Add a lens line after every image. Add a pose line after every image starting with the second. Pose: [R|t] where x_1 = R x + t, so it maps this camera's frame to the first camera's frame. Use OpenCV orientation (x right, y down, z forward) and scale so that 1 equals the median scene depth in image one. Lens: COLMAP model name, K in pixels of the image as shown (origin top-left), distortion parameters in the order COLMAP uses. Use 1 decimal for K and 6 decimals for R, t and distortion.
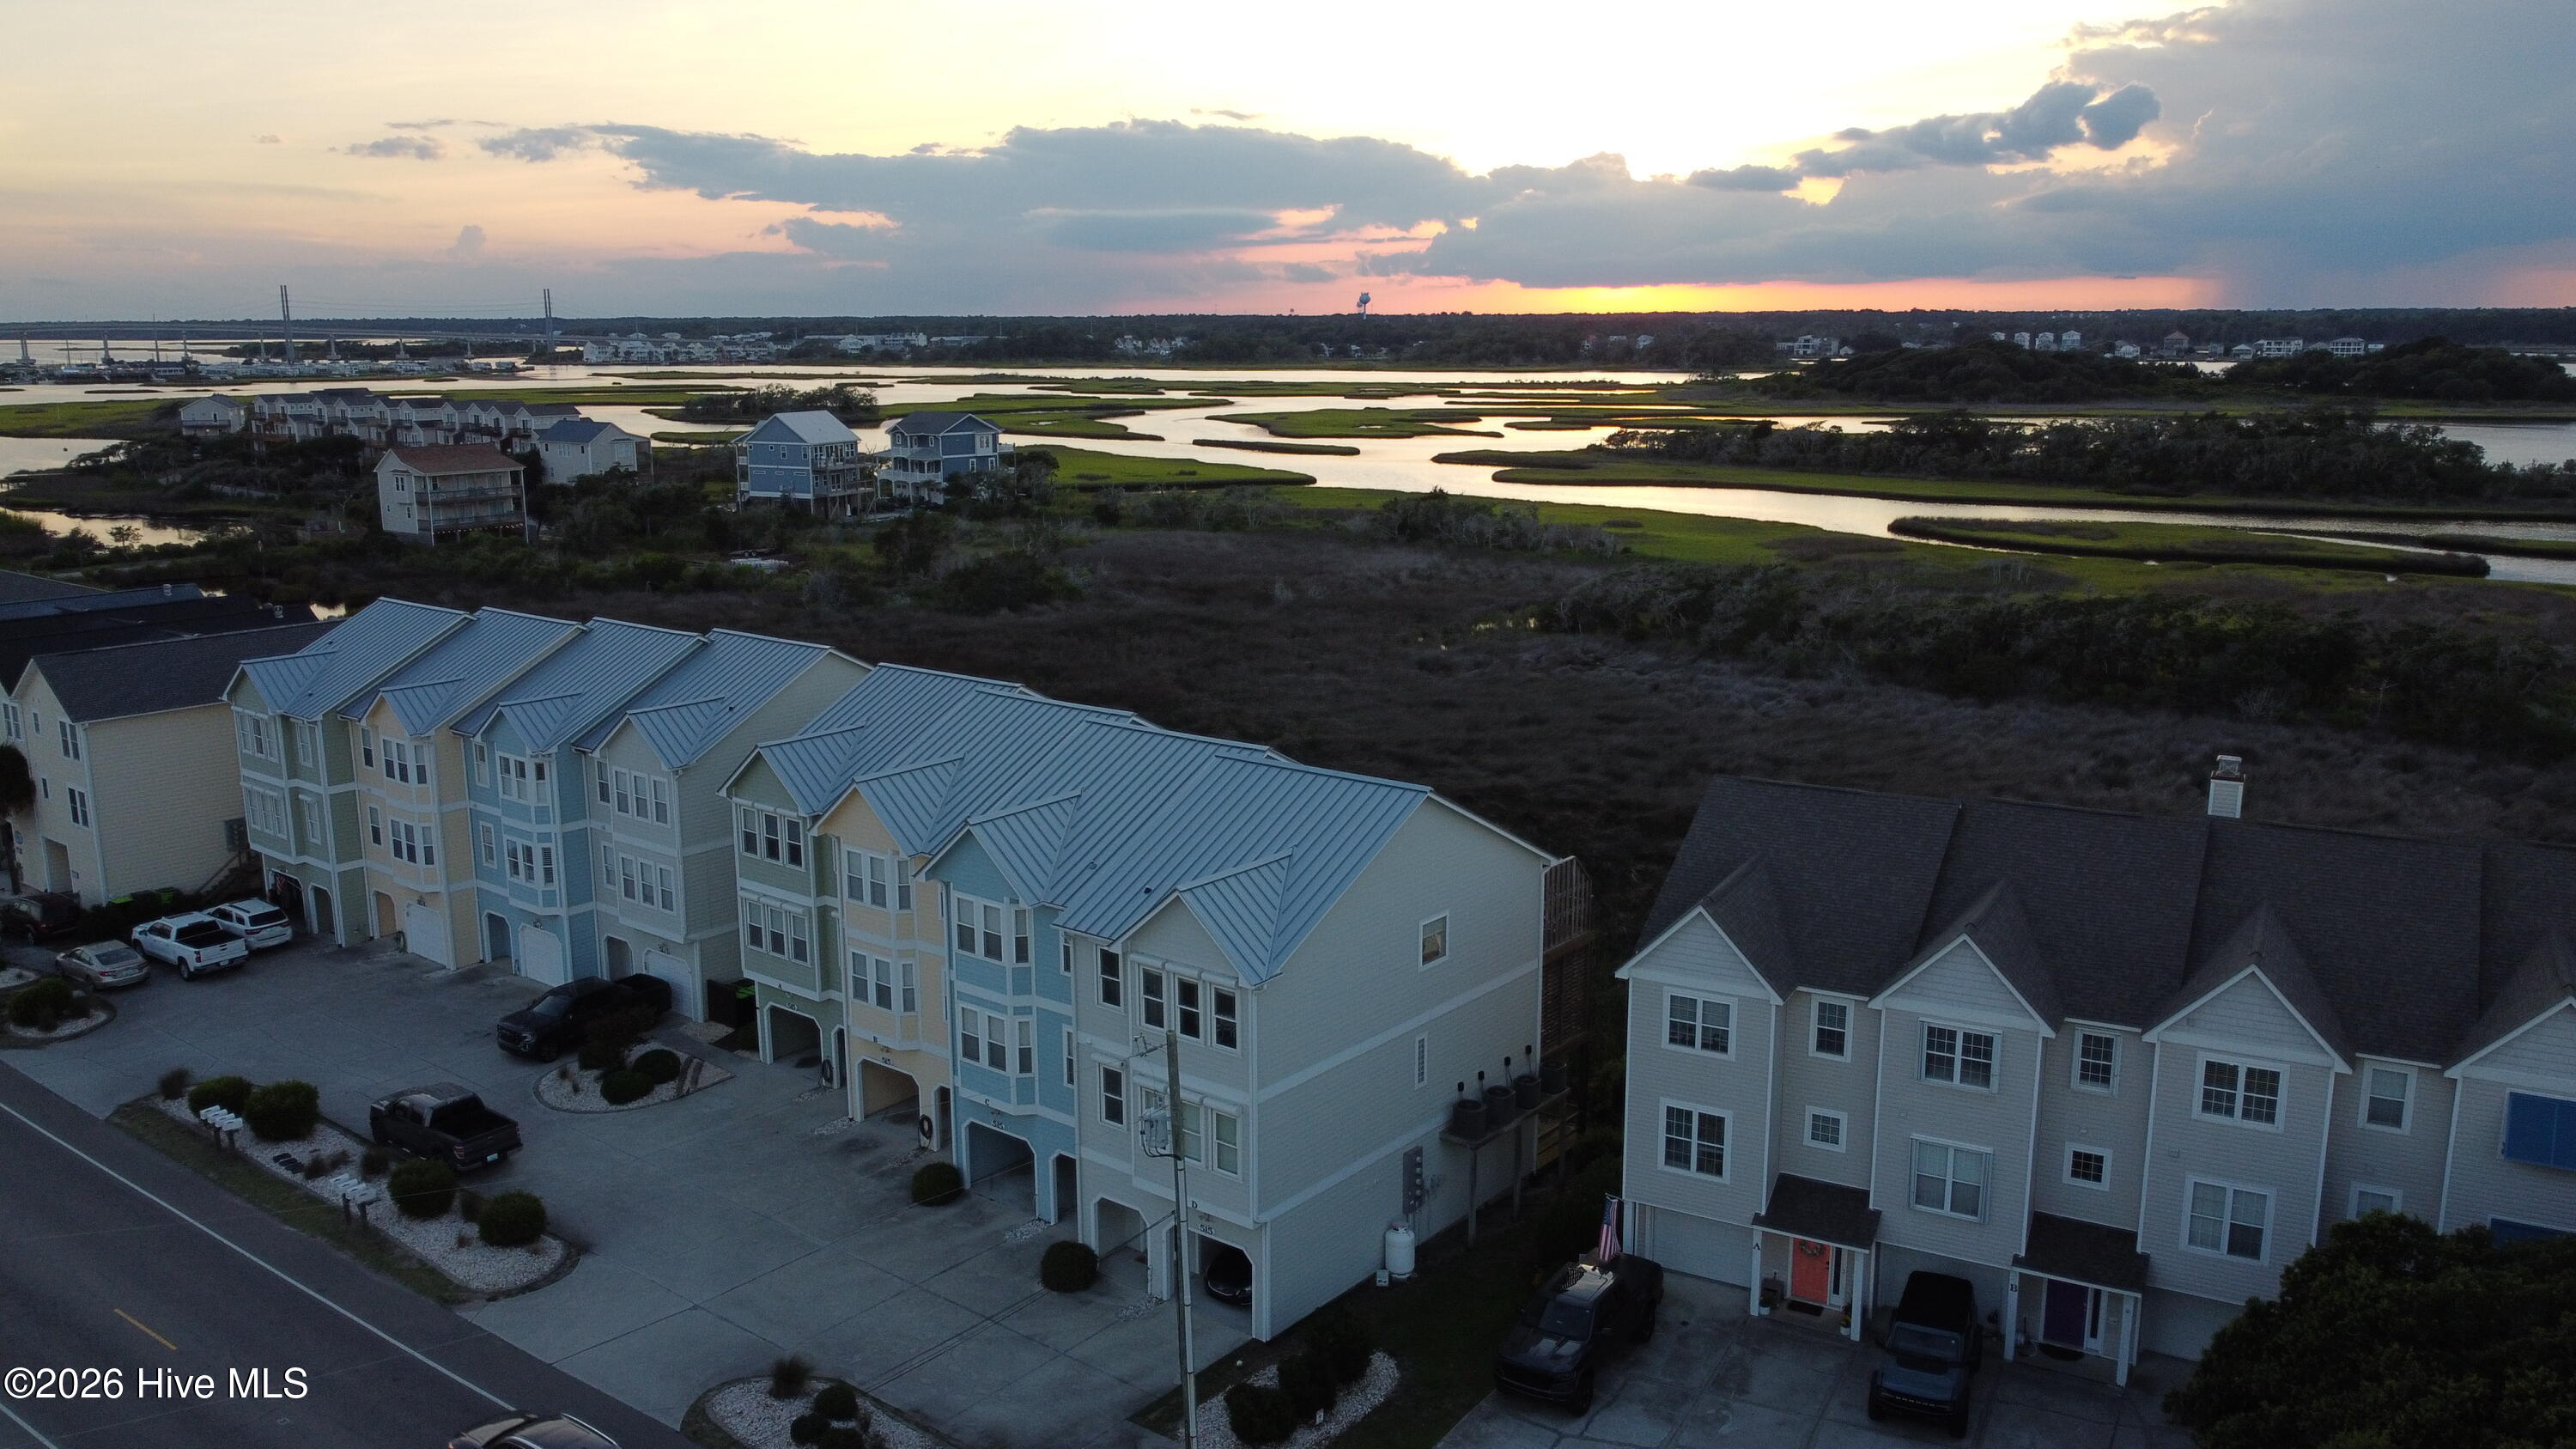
lens RADIAL K [[1858.4, 0, 1288.0], [0, 1858.4, 724.5], [0, 0, 1]] dist [0.002135, -0.000642]
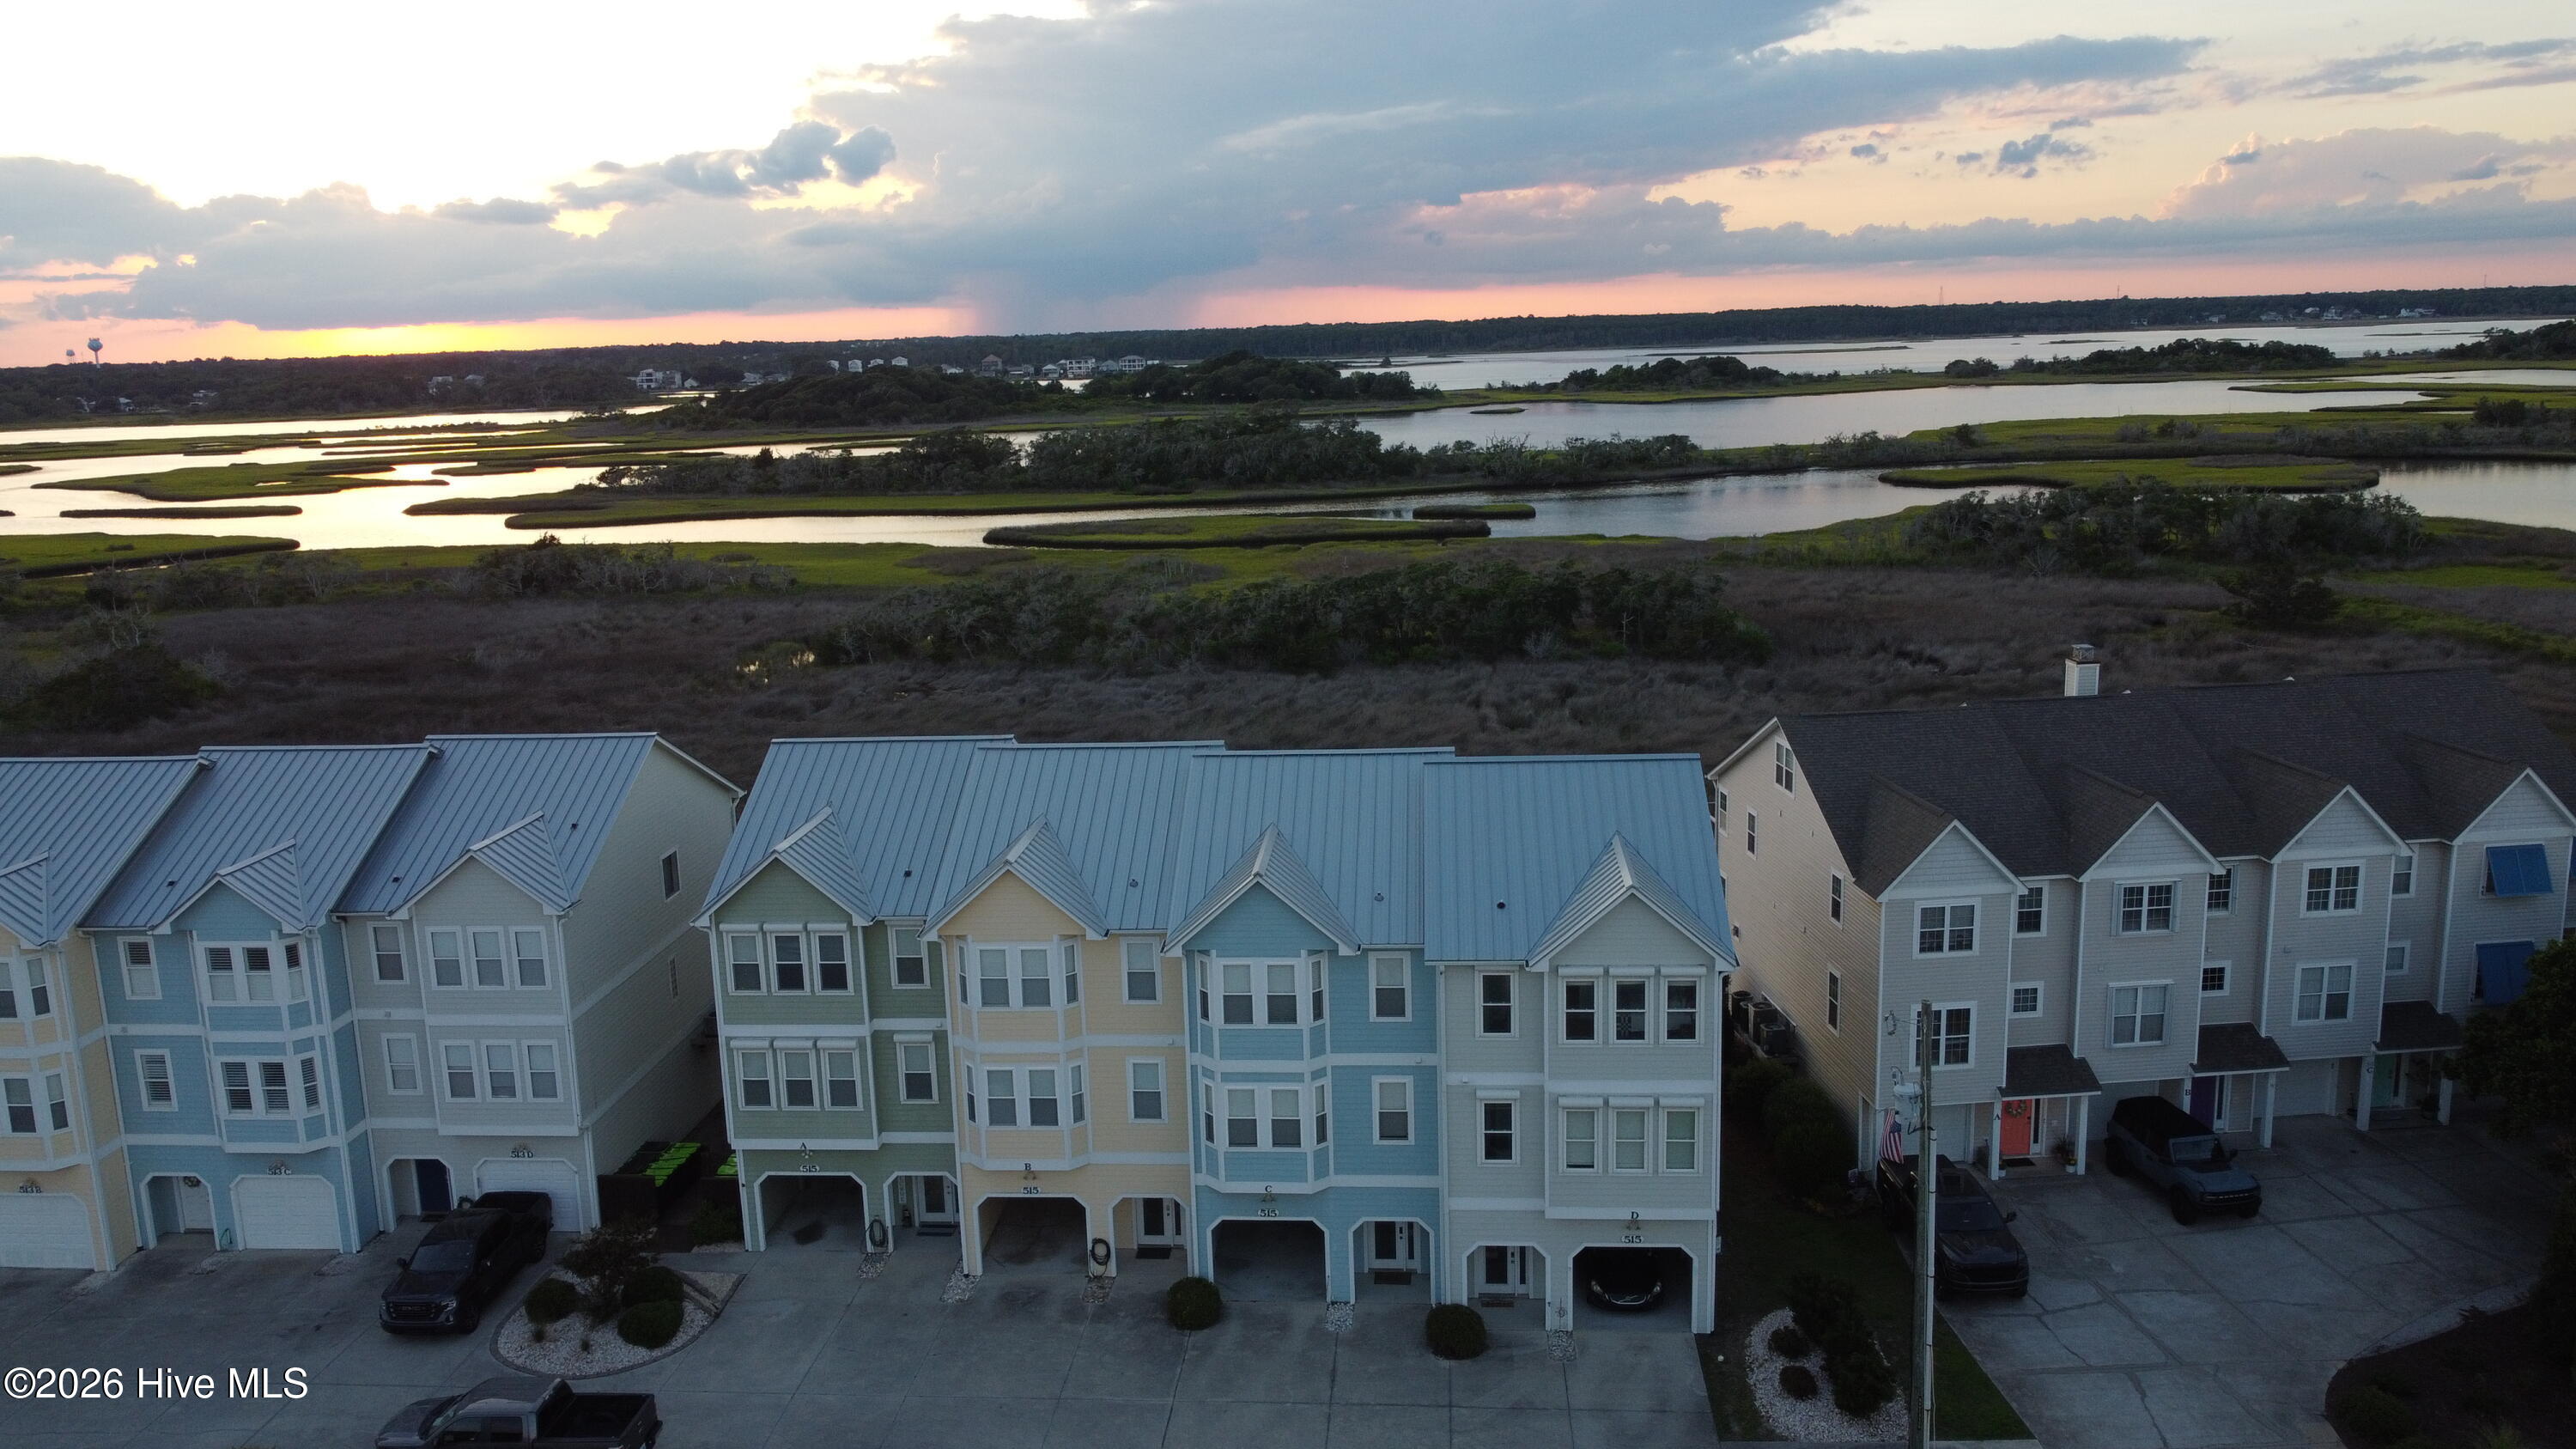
lens RADIAL K [[1858.4, 0, 1288.0], [0, 1858.4, 724.5], [0, 0, 1]] dist [0.002135, -0.000642]
pose [[0.841325, -0.133513, 0.523781, -0.500056], [0.141716, 0.989601, 0.024619, -0.030152], [-0.521621, 0.053516, 0.851497, 0.198566]]
